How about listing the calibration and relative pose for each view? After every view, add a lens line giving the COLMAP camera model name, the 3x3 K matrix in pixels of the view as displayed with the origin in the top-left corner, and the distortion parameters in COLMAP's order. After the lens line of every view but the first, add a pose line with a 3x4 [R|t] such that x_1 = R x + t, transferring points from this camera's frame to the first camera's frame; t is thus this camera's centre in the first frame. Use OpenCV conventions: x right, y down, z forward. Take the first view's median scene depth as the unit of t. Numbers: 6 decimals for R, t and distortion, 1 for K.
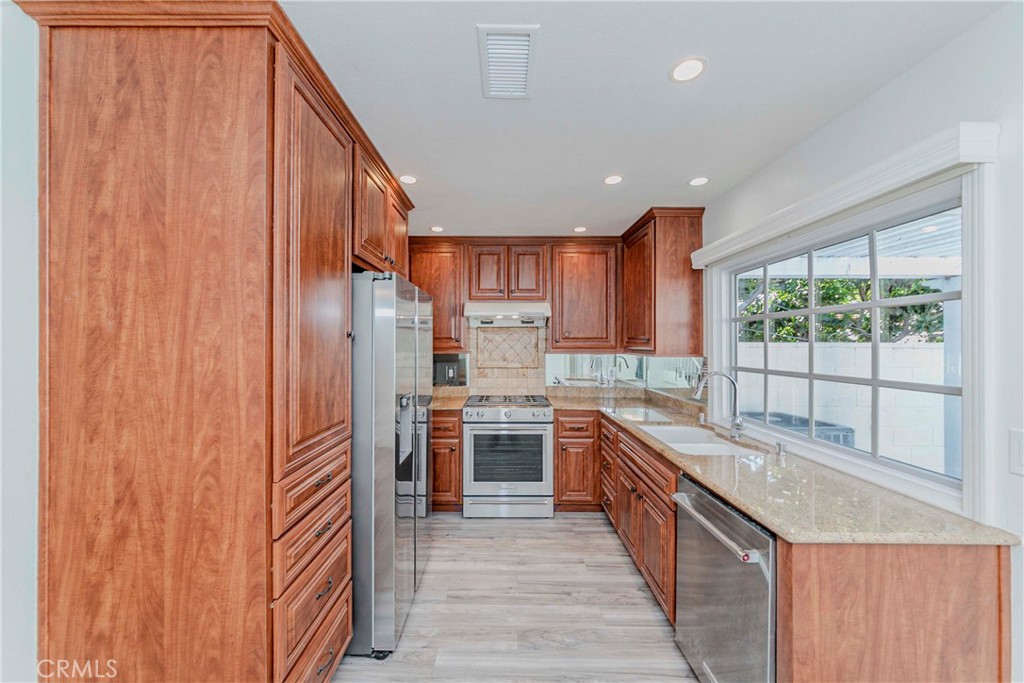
lens RADIAL K [[378.7, 0, 513.2], [0, 378.7, 342.2], [0, 0, 1]] dist [-0.008245, 0.000045]
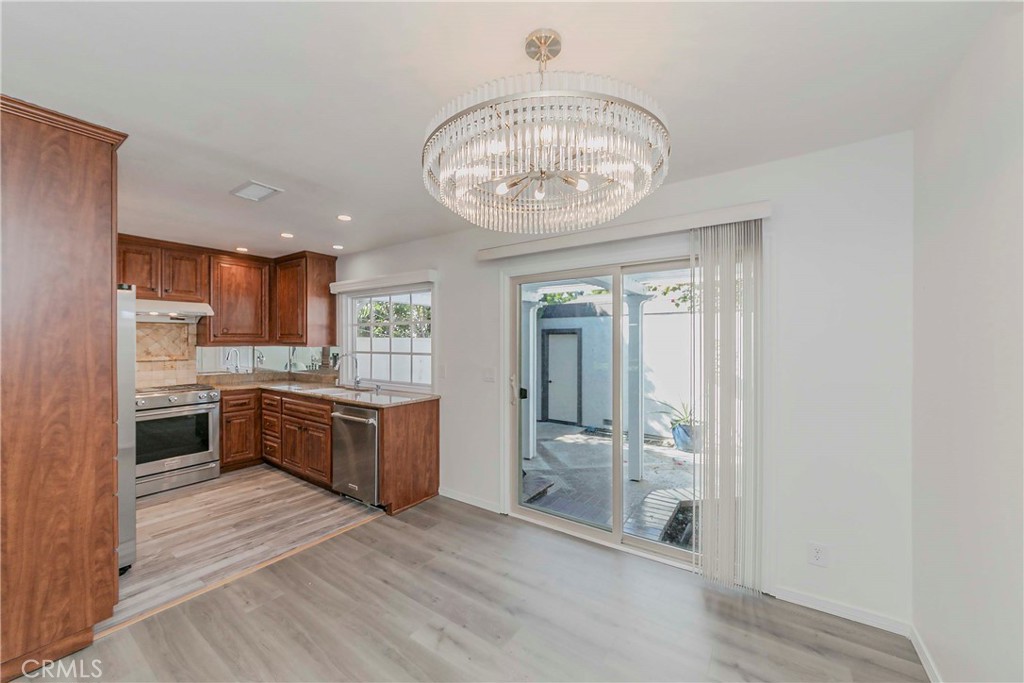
lens RADIAL K [[373.6, 0, 511.9], [0, 373.6, 341.3], [0, 0, 1]] dist [0.003761, 0.000145]
pose [[0.561217, -0.004409, 0.827657, -0.456271], [-0.003608, 0.999963, 0.007774, 0.000975], [-0.827661, -0.007349, 0.561180, -0.601740]]
